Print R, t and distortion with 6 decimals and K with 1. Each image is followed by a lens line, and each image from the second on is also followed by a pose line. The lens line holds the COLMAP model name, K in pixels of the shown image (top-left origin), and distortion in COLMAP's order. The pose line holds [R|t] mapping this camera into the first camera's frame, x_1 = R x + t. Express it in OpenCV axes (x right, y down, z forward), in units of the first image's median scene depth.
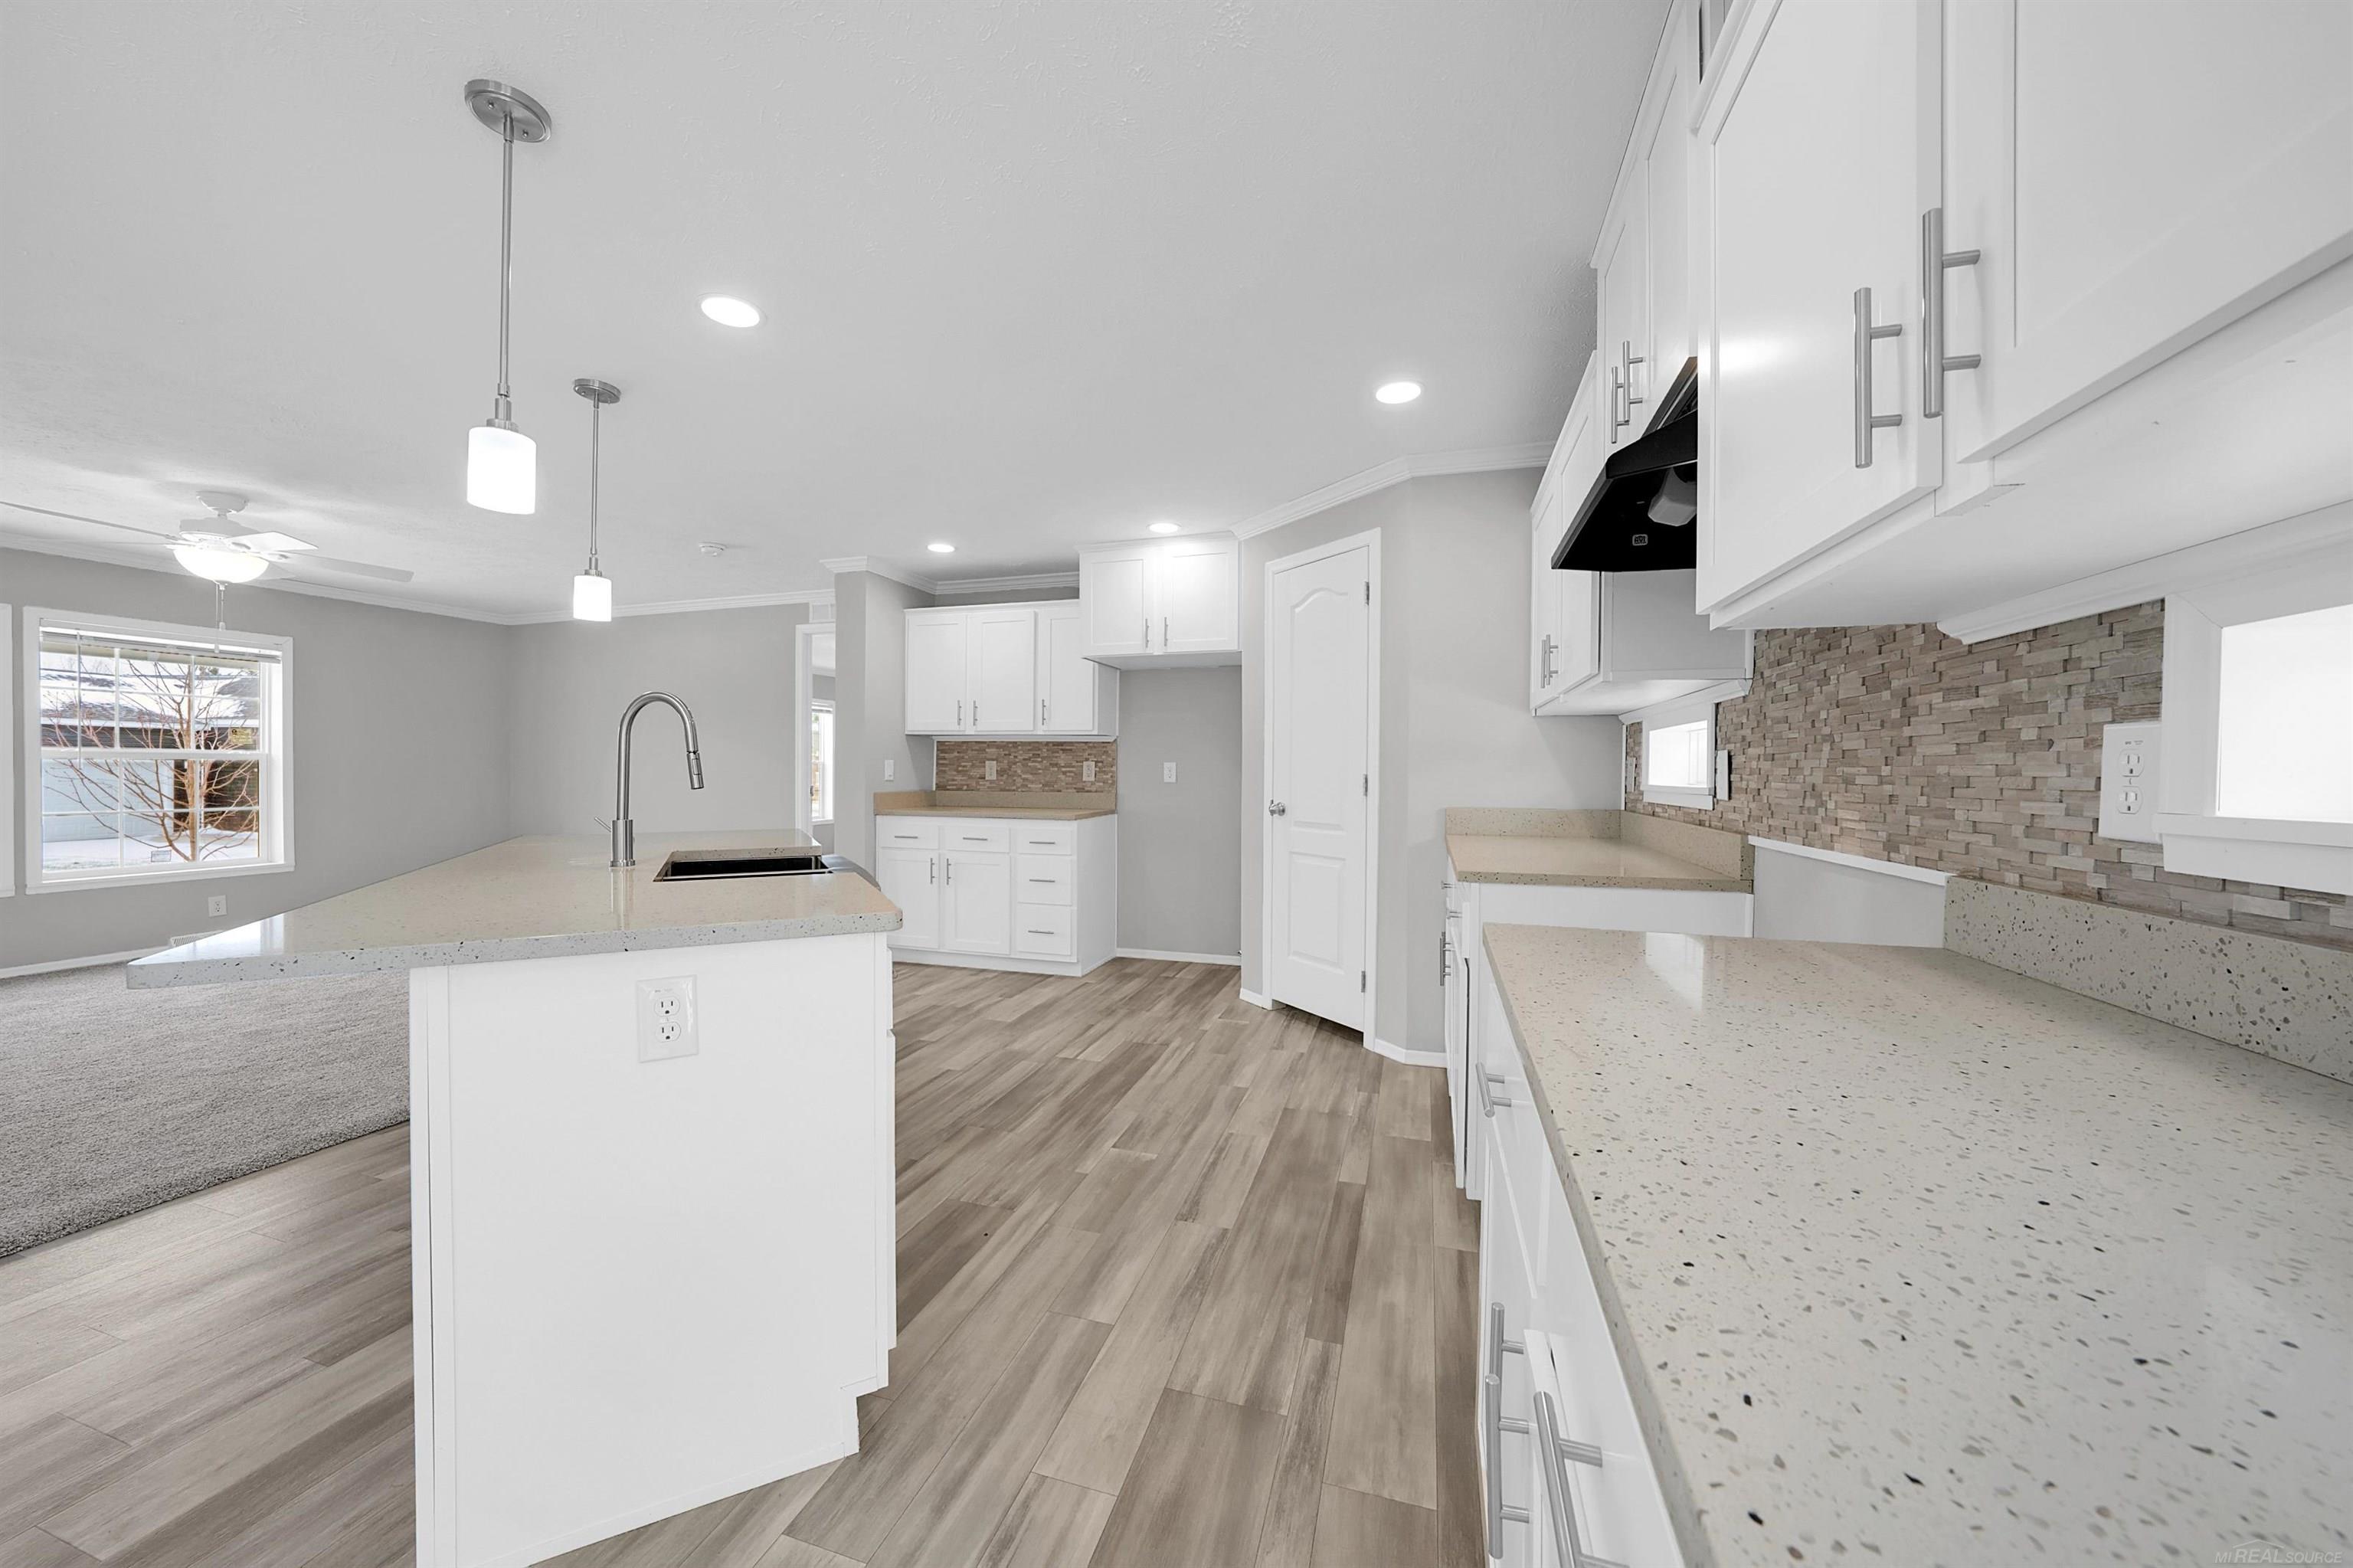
lens RADIAL K [[836.3, 0, 1162.9], [0, 836.3, 780.5], [0, 0, 1]] dist [0.000668, 0.000142]
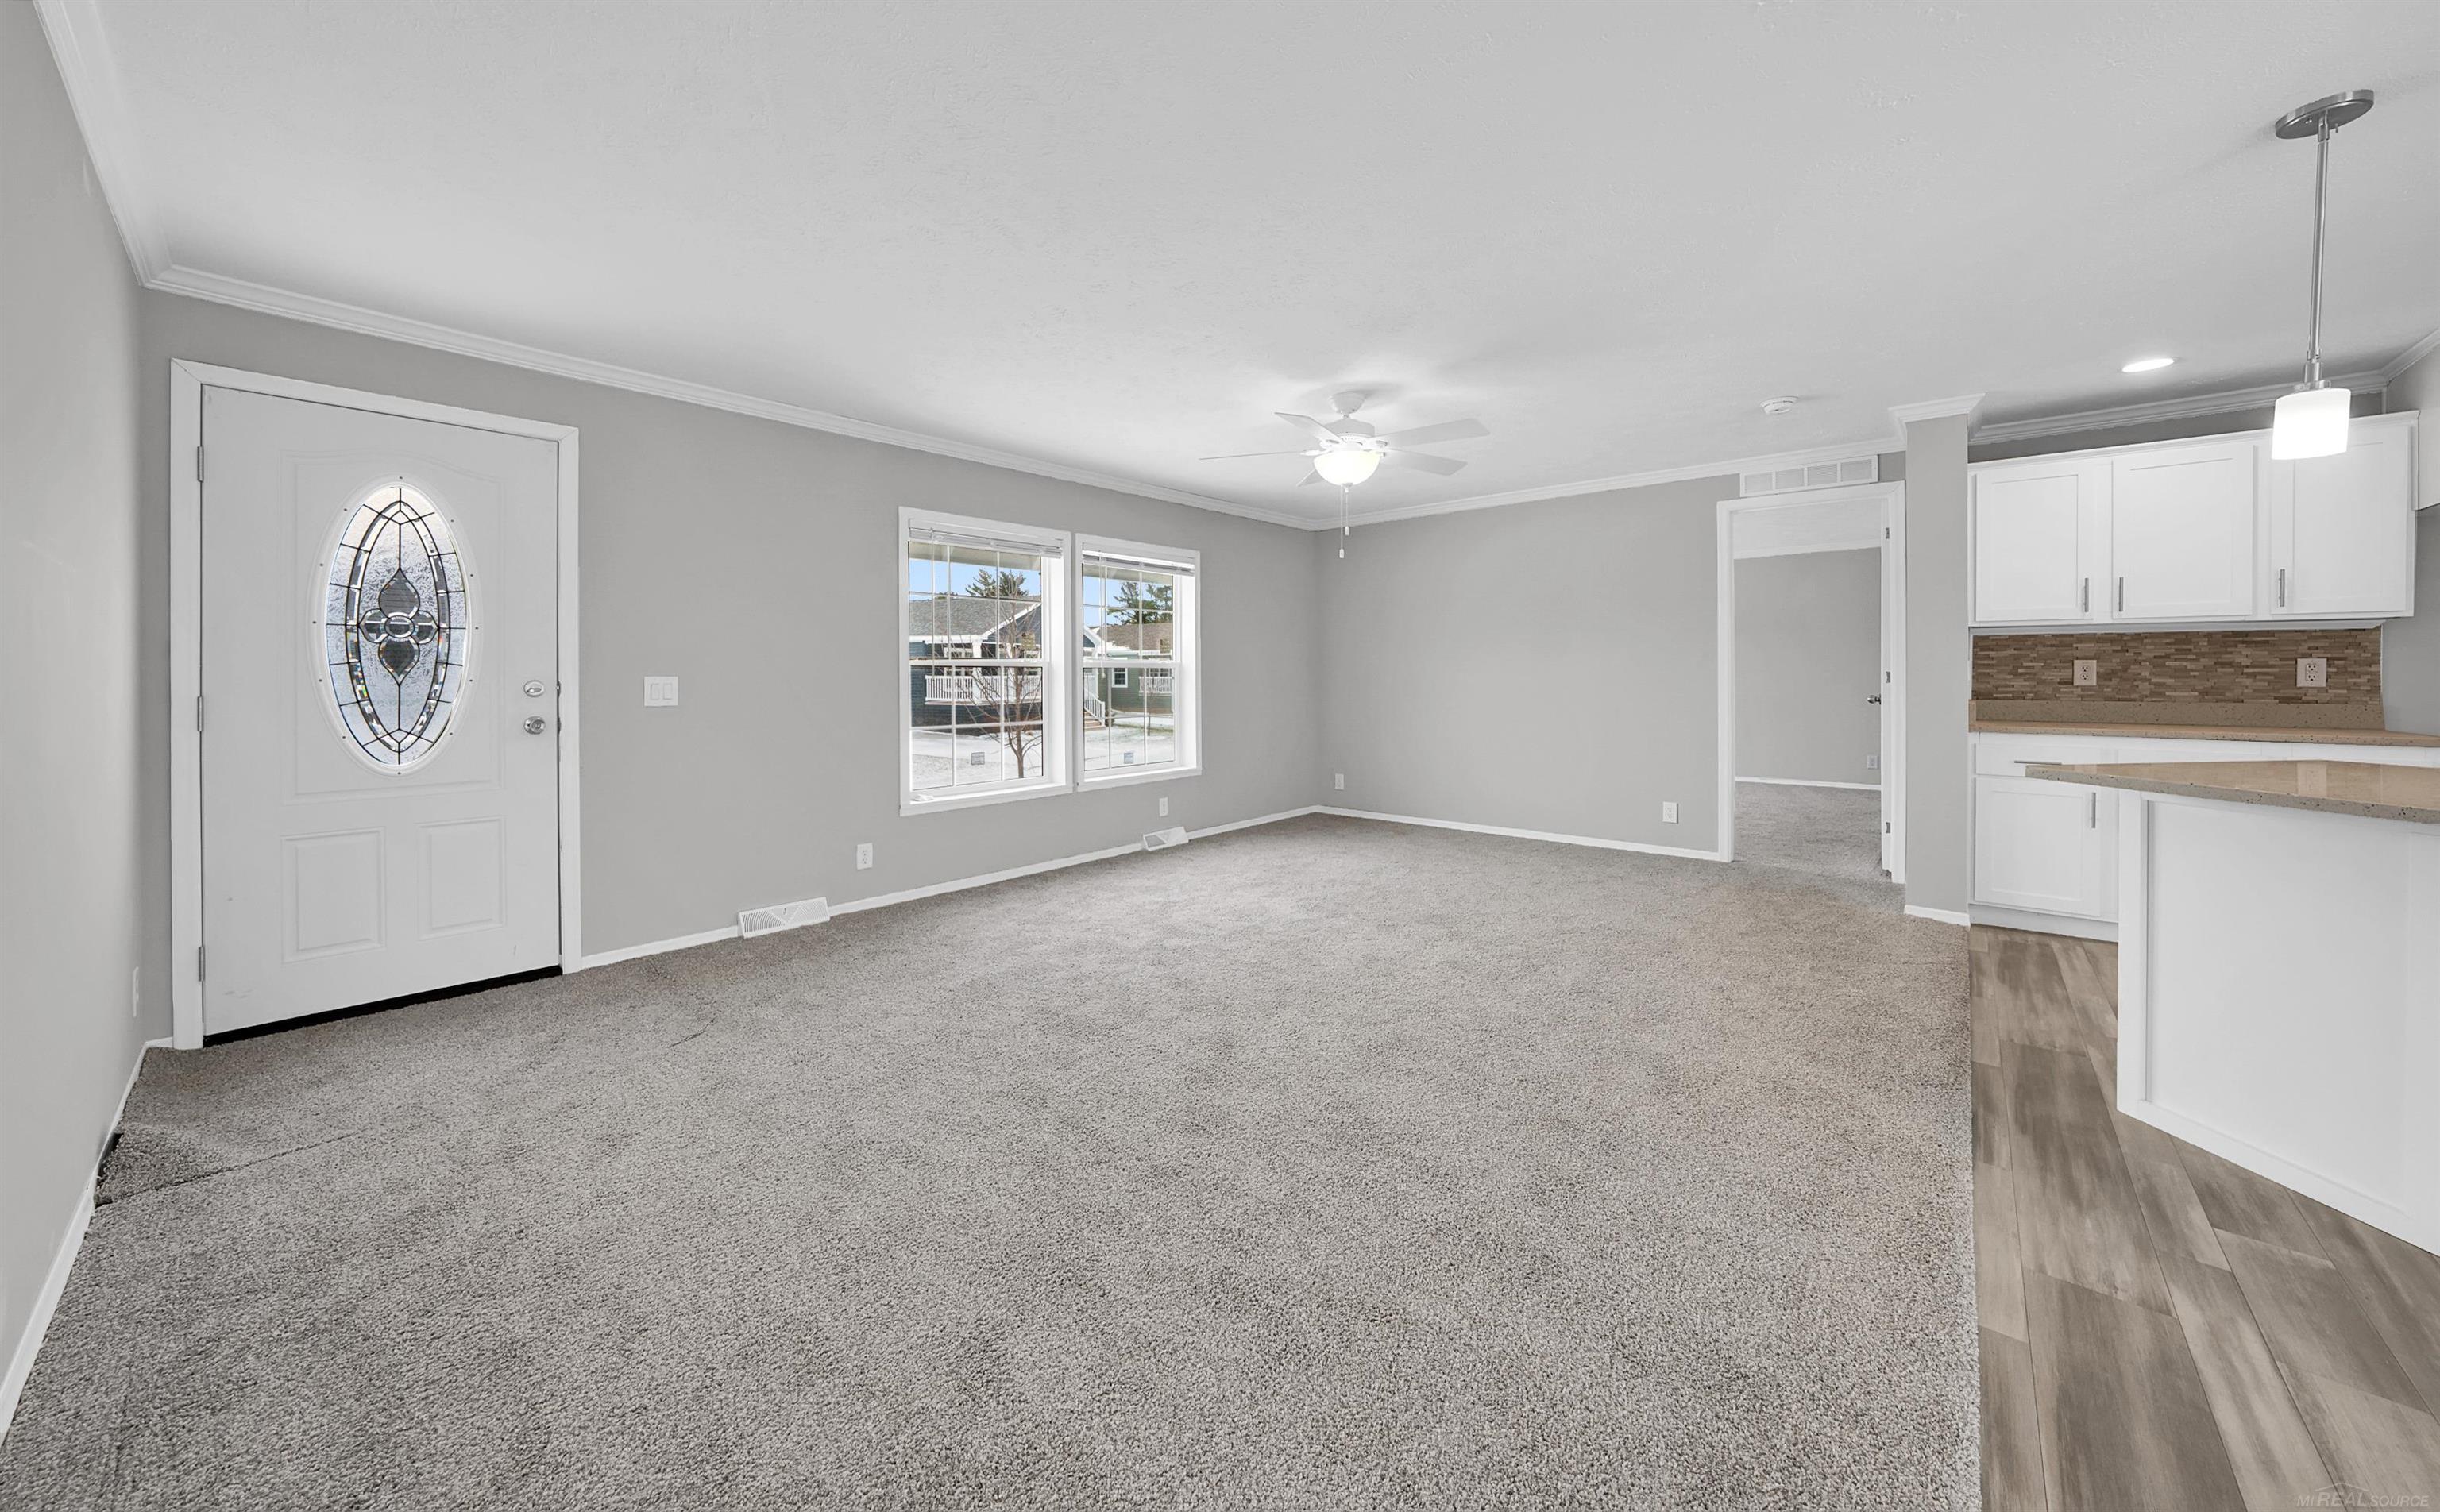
lens RADIAL K [[866.1, 0, 1232.3], [0, 866.1, 699.1], [0, 0, 1]] dist [-0.000416, 0.000070]
pose [[0.926899, 0.002242, -0.375305, -0.678100], [0.005245, 0.999807, 0.018926, -0.008010], [0.375275, -0.019511, 0.926708, 0.015969]]
